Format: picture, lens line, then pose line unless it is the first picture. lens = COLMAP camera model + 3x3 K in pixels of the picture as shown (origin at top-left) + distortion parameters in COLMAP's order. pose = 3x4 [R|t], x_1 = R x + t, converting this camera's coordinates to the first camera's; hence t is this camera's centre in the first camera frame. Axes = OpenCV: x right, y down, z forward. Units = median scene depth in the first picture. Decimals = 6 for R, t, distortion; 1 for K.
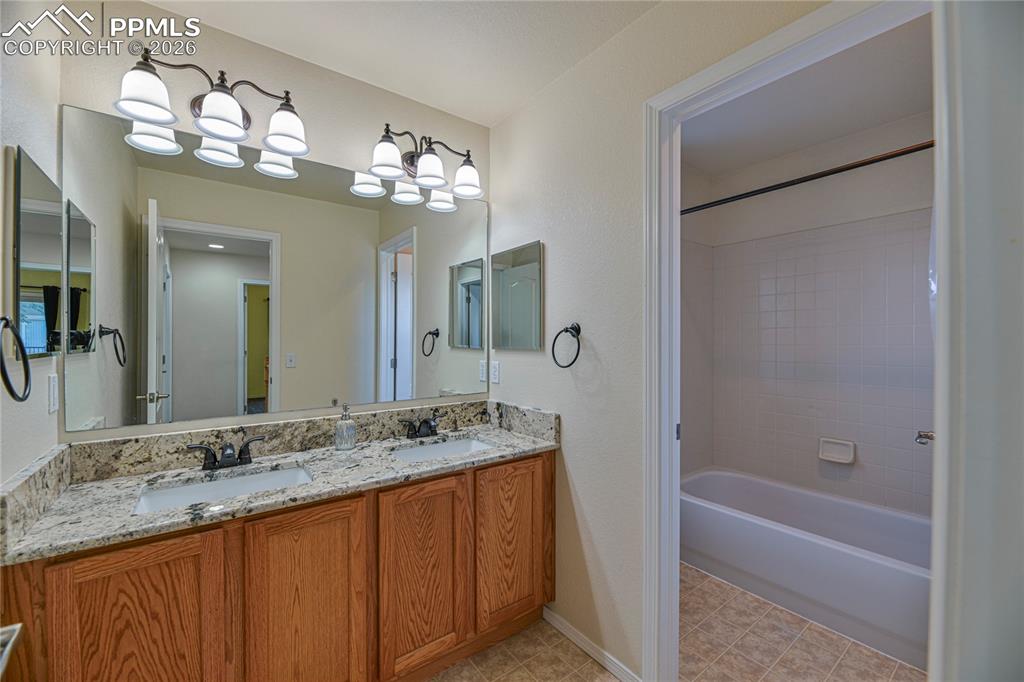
lens RADIAL K [[417.1, 0, 515.0], [0, 417.1, 340.0], [0, 0, 1]] dist [-0.003335, -0.003605]
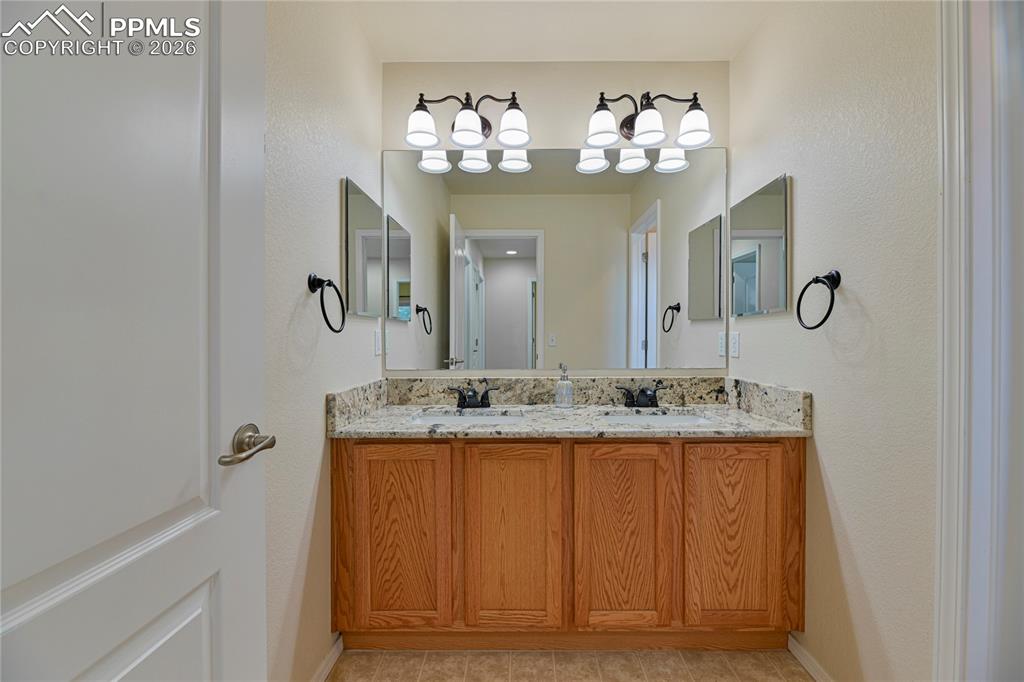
lens RADIAL K [[417.1, 0, 515.9], [0, 417.1, 338.5], [0, 0, 1]] dist [-0.003335, -0.003605]
pose [[0.794702, 0.000464, -0.606999, 0.151990], [0.003756, 0.999977, 0.005682, 0.077961], [0.606988, -0.006795, 0.794682, 0.068732]]
